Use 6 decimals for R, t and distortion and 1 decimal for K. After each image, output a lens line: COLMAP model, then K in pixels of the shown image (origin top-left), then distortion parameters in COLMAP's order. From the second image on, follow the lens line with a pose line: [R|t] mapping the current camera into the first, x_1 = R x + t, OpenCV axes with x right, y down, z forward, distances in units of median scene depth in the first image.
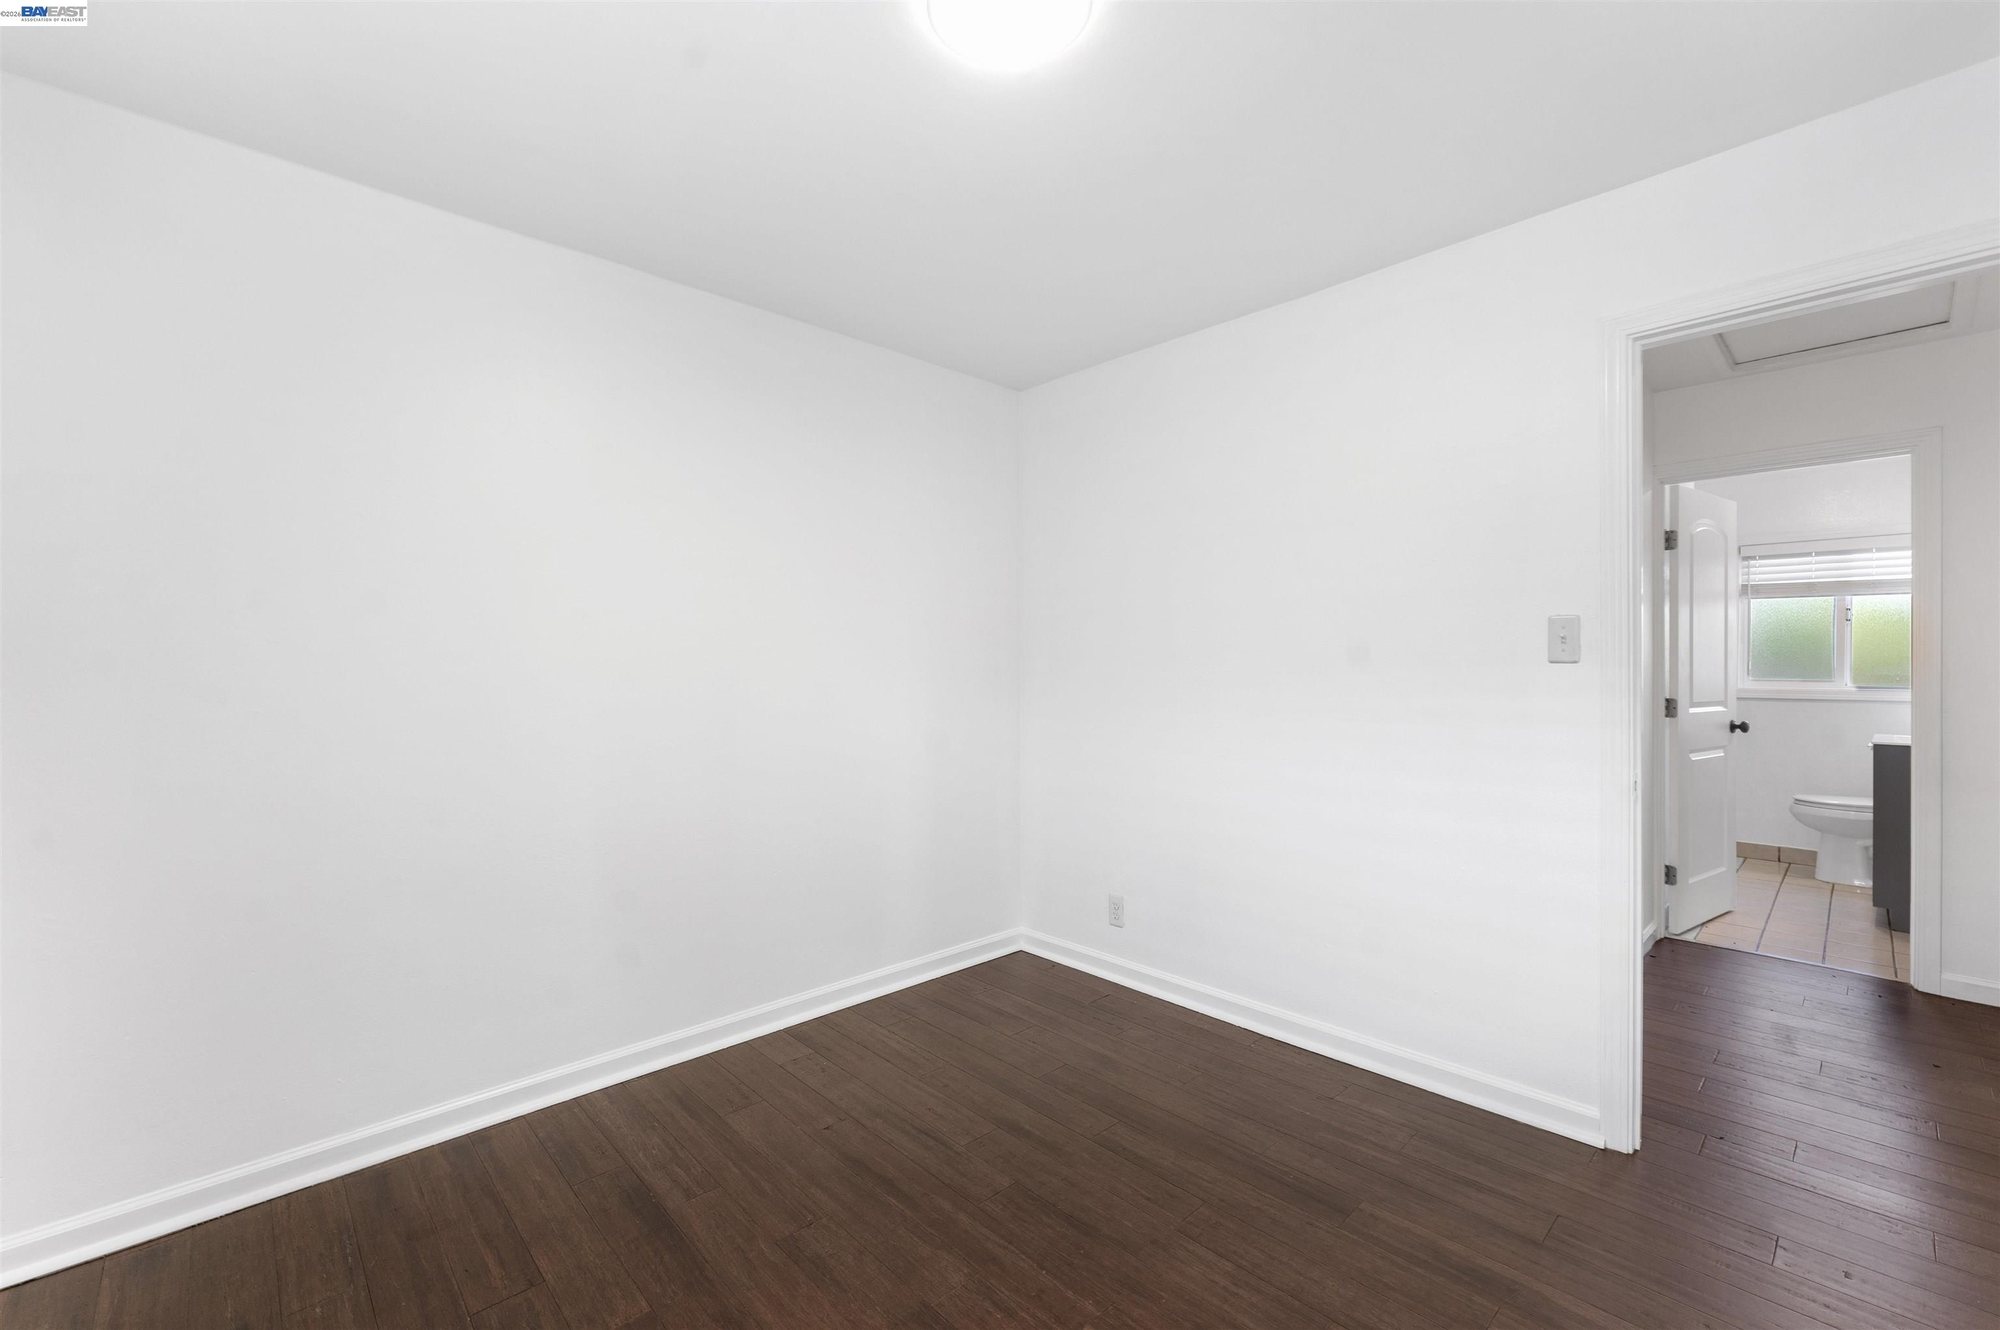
lens RADIAL K [[831.2, 0, 990.1], [0, 831.2, 665.3], [0, 0, 1]] dist [-0.004404, 0.000429]
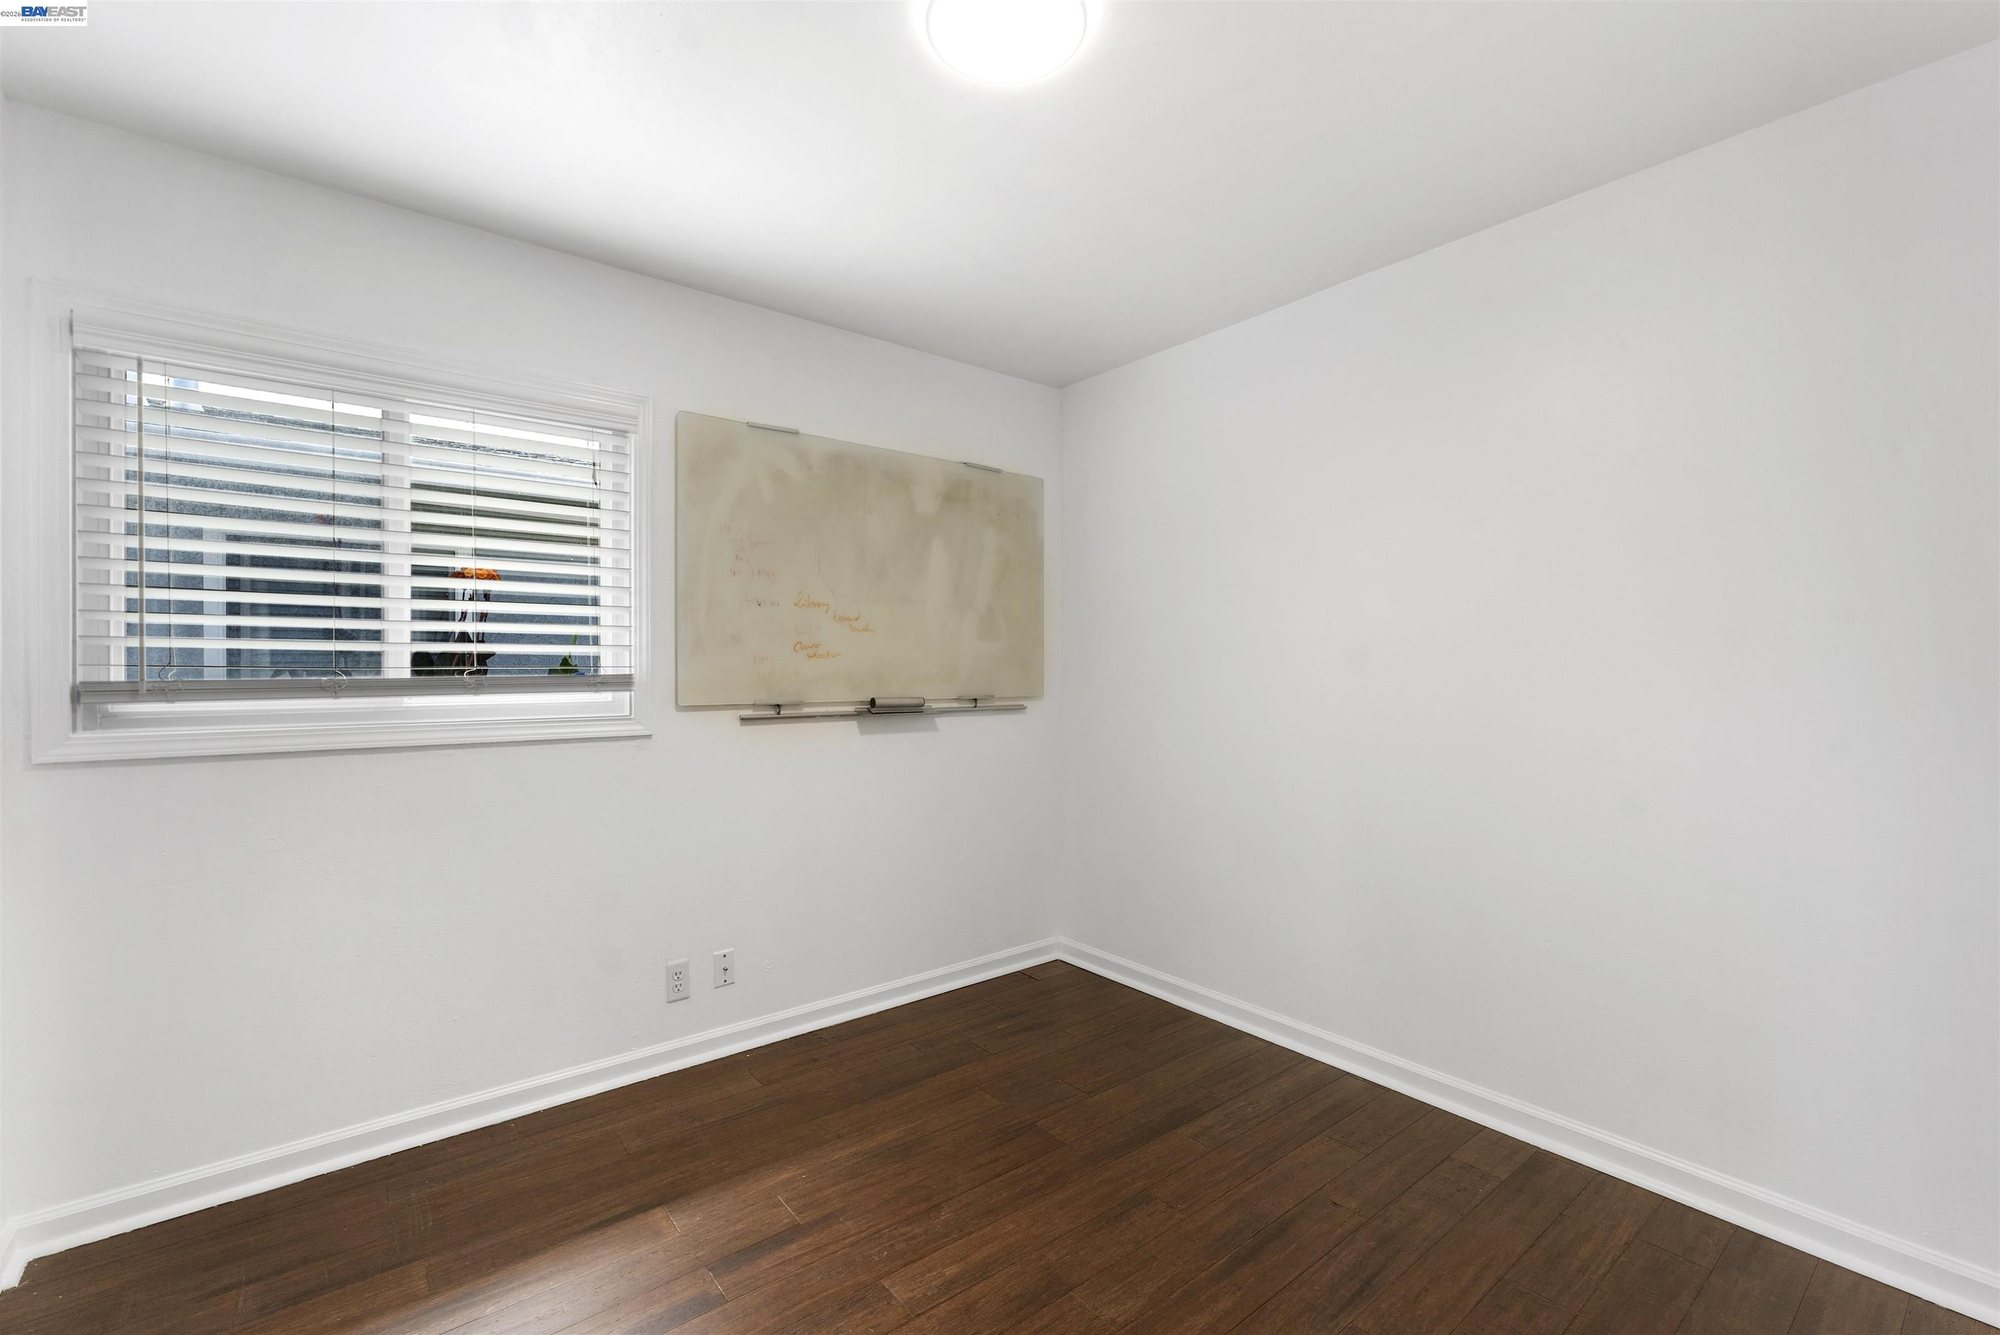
lens RADIAL K [[831.2, 0, 990.1], [0, 831.2, 667.8], [0, 0, 1]] dist [-0.004404, 0.000429]
pose [[-0.082772, -0.004644, -0.996558, 0.489742], [0.001787, 0.999987, -0.004808, 0.001464], [0.996567, -0.002179, -0.082762, 0.500744]]
